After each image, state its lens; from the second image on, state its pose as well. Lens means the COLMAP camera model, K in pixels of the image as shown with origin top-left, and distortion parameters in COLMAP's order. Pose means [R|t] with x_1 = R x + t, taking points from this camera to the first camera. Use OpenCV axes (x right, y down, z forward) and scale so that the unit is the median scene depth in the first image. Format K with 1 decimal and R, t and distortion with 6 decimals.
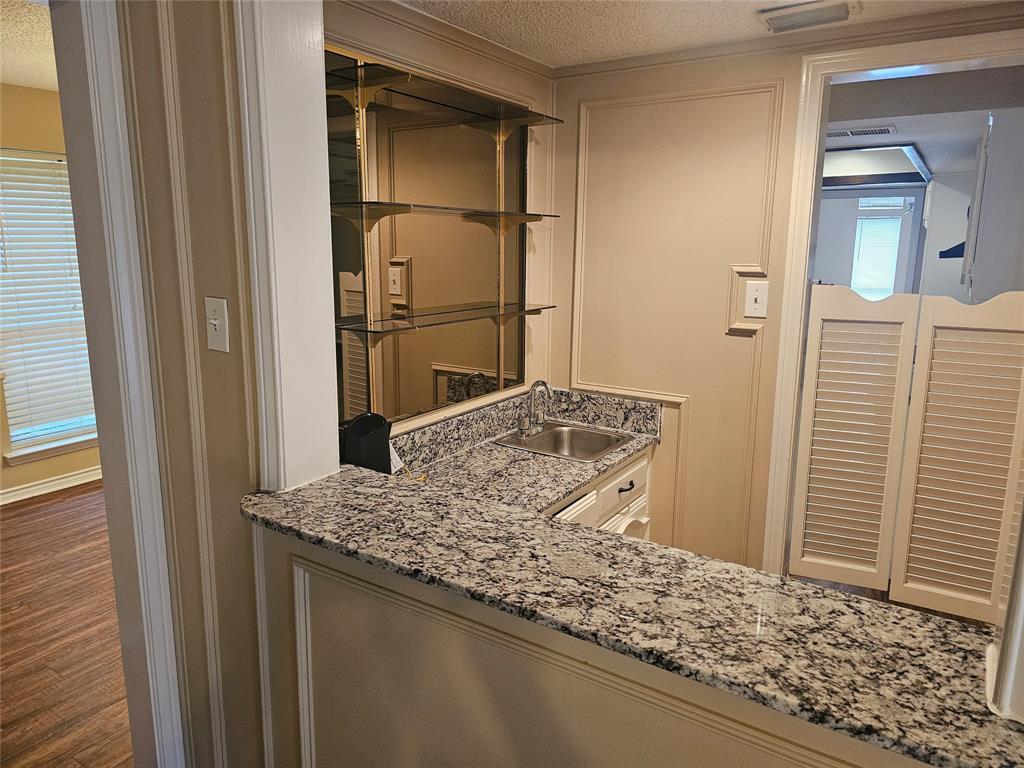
lens RADIAL K [[689.3, 0, 514.4], [0, 689.3, 374.6], [0, 0, 1]] dist [0.061657, -0.054532]
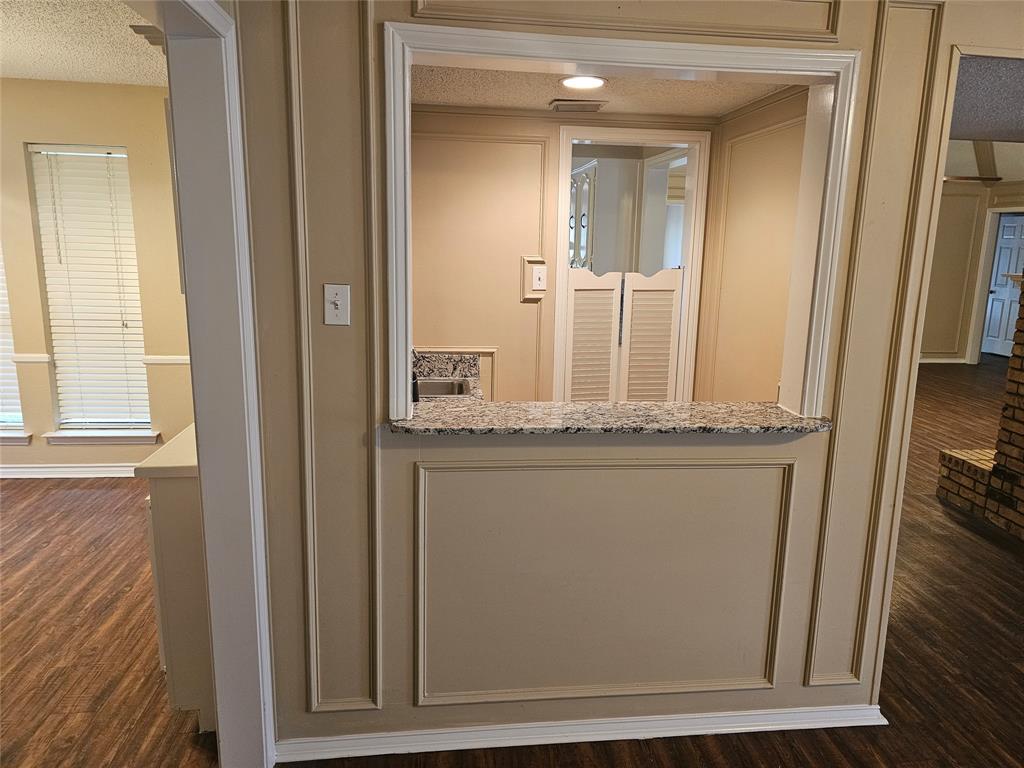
lens RADIAL K [[689.3, 0, 517.3], [0, 689.3, 377.3], [0, 0, 1]] dist [0.061657, -0.054532]
pose [[0.779293, -0.116171, 0.615798, -0.641146], [0.102546, 0.993061, 0.057570, 0.016004], [-0.618213, 0.018284, 0.785798, -0.161948]]
